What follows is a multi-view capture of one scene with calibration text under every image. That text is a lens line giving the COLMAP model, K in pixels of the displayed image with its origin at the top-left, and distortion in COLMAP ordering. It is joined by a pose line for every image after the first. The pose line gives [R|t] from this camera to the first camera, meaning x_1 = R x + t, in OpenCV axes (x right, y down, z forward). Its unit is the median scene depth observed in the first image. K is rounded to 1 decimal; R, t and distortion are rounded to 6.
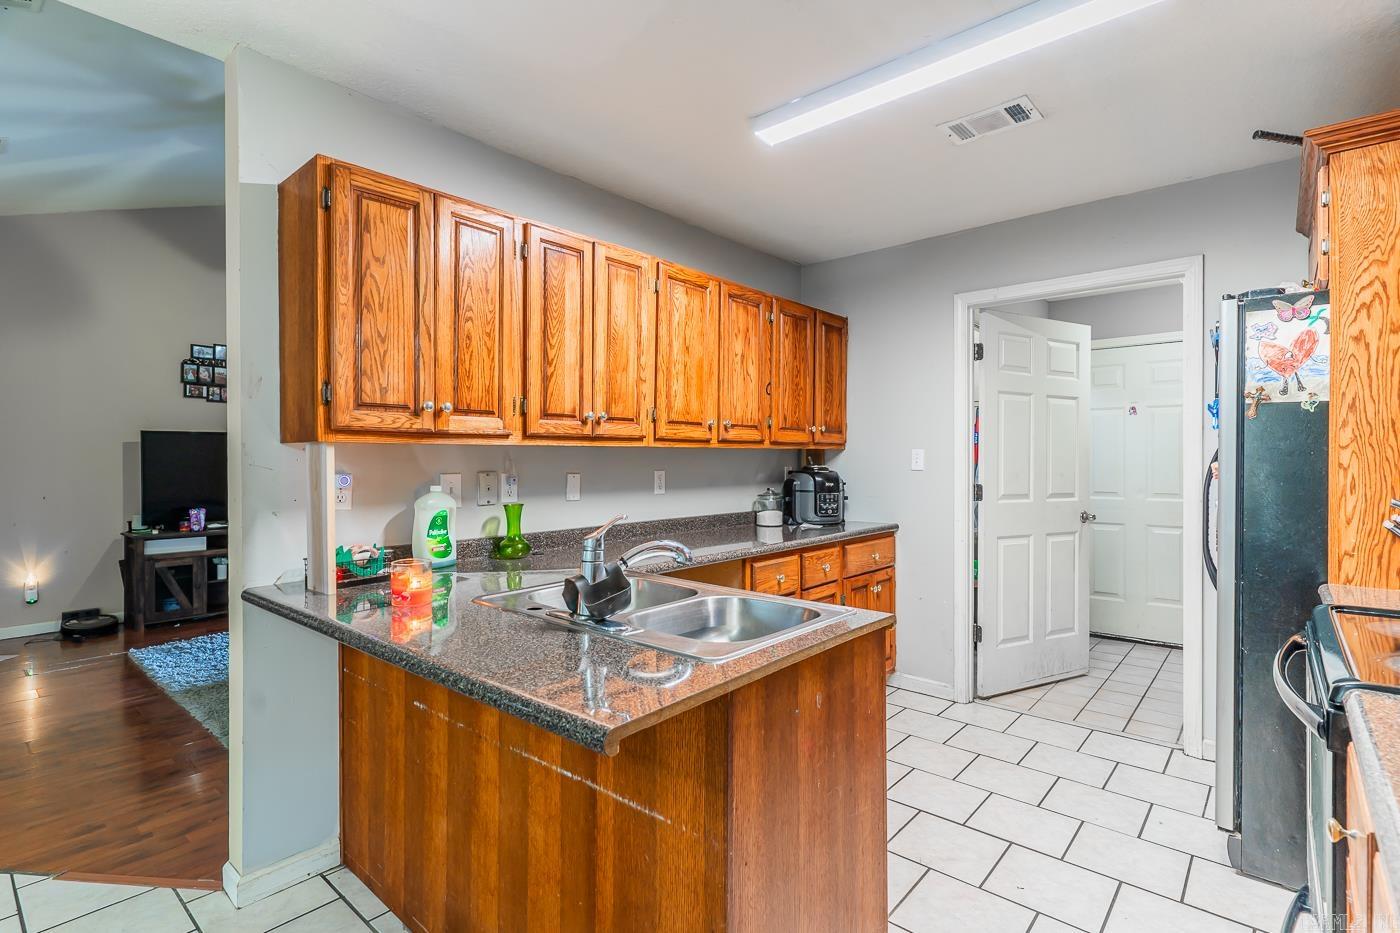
lens RADIAL K [[661.7, 0, 706.6], [0, 661.7, 457.9], [0, 0, 1]] dist [0.002091, -0.000138]
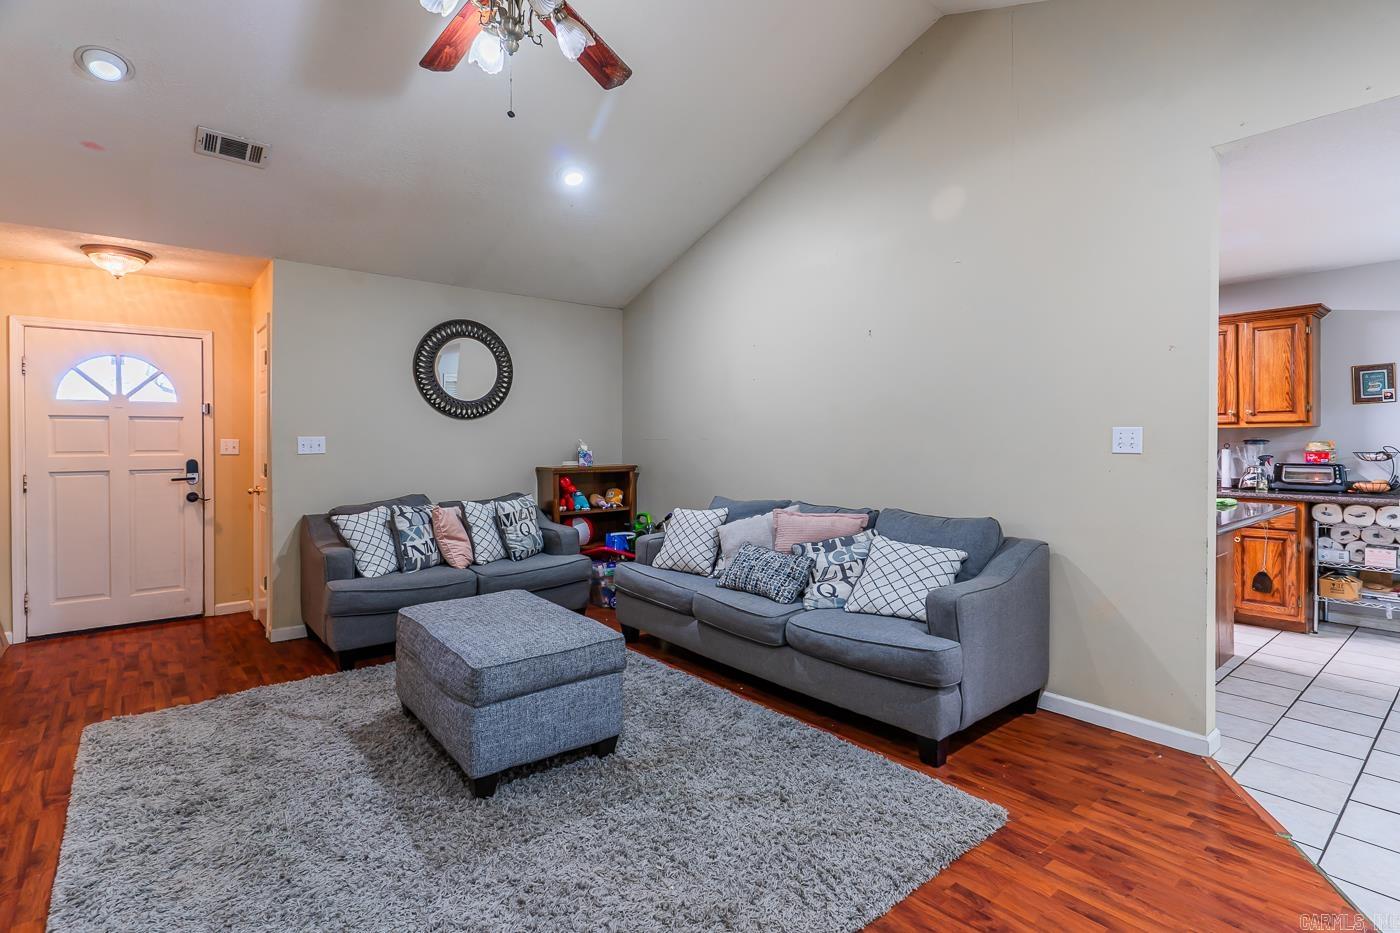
lens RADIAL K [[684.4, 0, 677.3], [0, 684.4, 440.8], [0, 0, 1]] dist [-0.000947, -0.000248]
pose [[0.186787, 0.004060, 0.982392, -2.288843], [-0.001949, 0.999991, -0.003763, 0.013468], [-0.982398, -0.001212, 0.186793, 1.797645]]
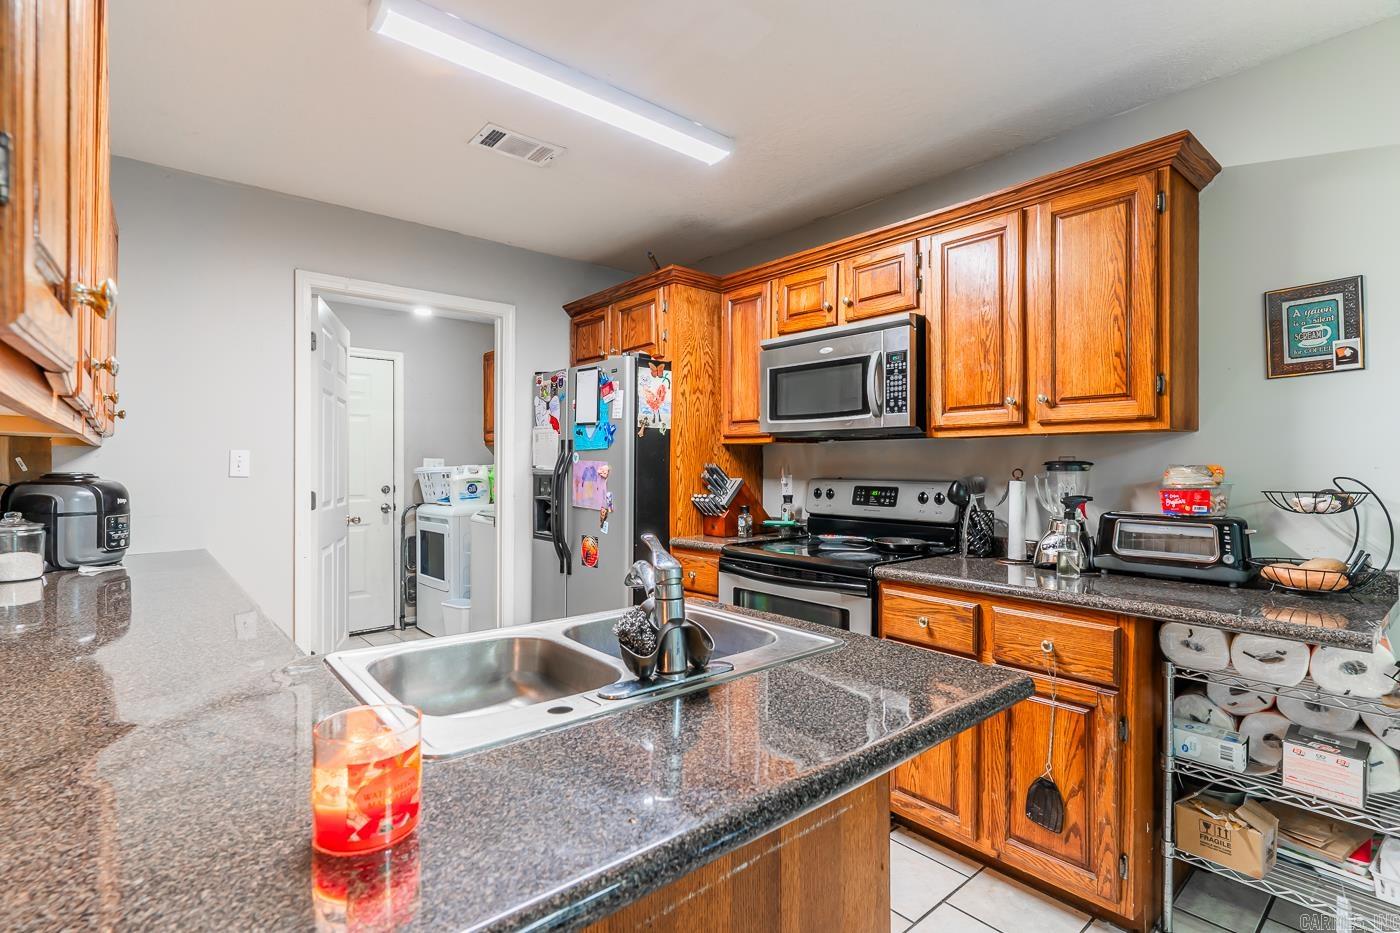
lens RADIAL K [[658.3, 0, 694.5], [0, 658.3, 465.0], [0, 0, 1]] dist [0.000472, 0.000160]
pose [[0.170822, 0.001444, 0.985301, -0.668831], [-0.003618, 0.999993, -0.000838, 0.006114], [-0.985295, -0.003422, 0.170826, 0.633478]]
